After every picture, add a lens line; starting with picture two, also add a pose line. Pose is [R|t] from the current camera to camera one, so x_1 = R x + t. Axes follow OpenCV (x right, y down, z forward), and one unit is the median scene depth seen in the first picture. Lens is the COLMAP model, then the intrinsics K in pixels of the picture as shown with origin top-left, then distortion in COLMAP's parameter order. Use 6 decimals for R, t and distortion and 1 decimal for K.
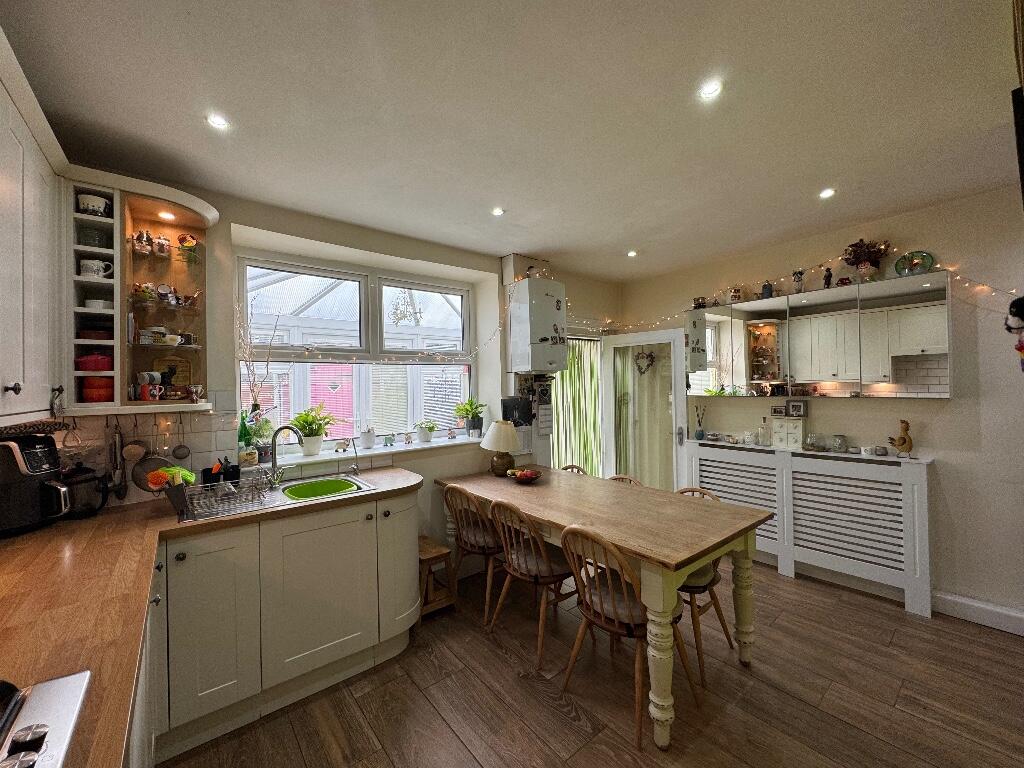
lens RADIAL K [[408.6, 0, 511.5], [0, 408.6, 380.0], [0, 0, 1]] dist [-0.000707, 0.000113]
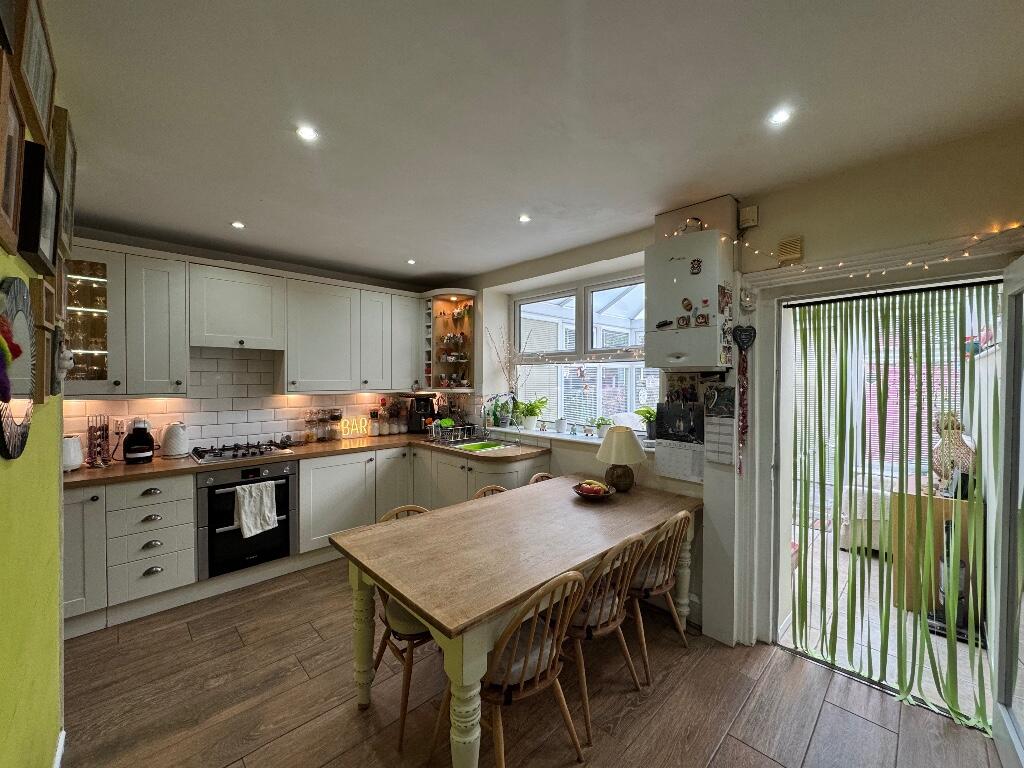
lens RADIAL K [[408.6, 0, 511.5], [0, 408.6, 380.0], [0, 0, 1]] dist [-0.000707, 0.000113]
pose [[0.090158, 0.022327, -0.995677, 0.800231], [0.008021, 0.999700, 0.023143, -0.020676], [0.995895, -0.010073, 0.089952, 0.693211]]
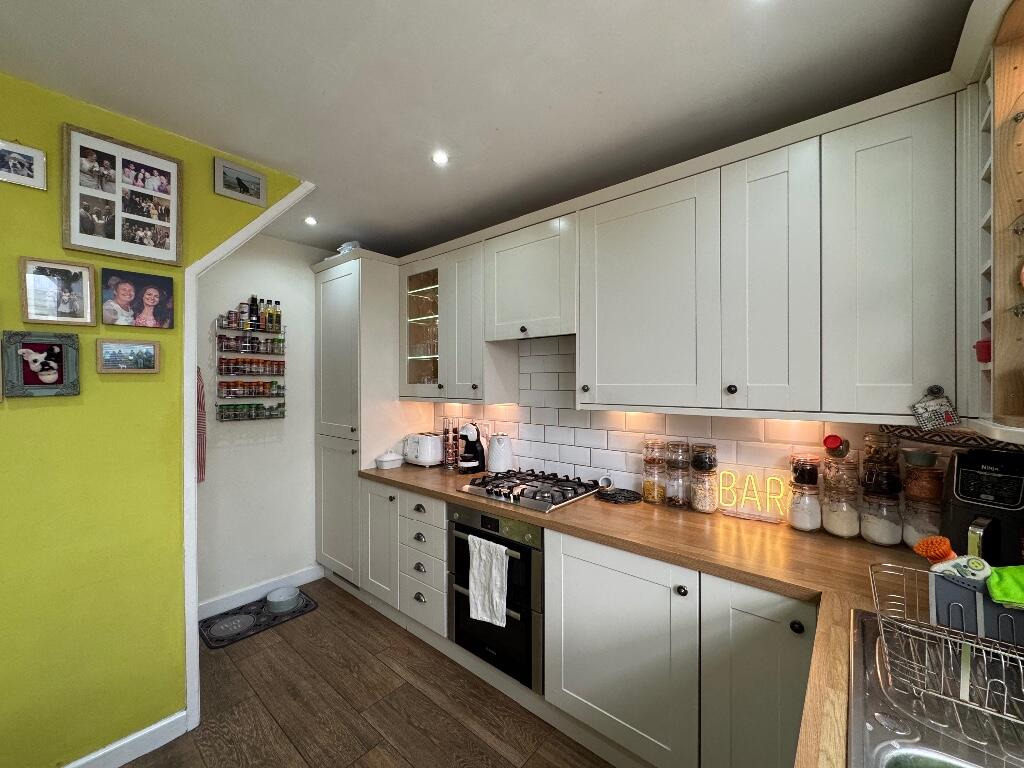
lens RADIAL K [[413.7, 0, 512.0], [0, 413.7, 384.0], [0, 0, 1]] dist [-0.000274, -0.000003]
pose [[-0.981569, 0.015153, -0.190507, -0.097462], [0.016972, 0.999825, -0.007919, 0.003199], [0.190354, -0.011007, -0.981654, 0.808160]]
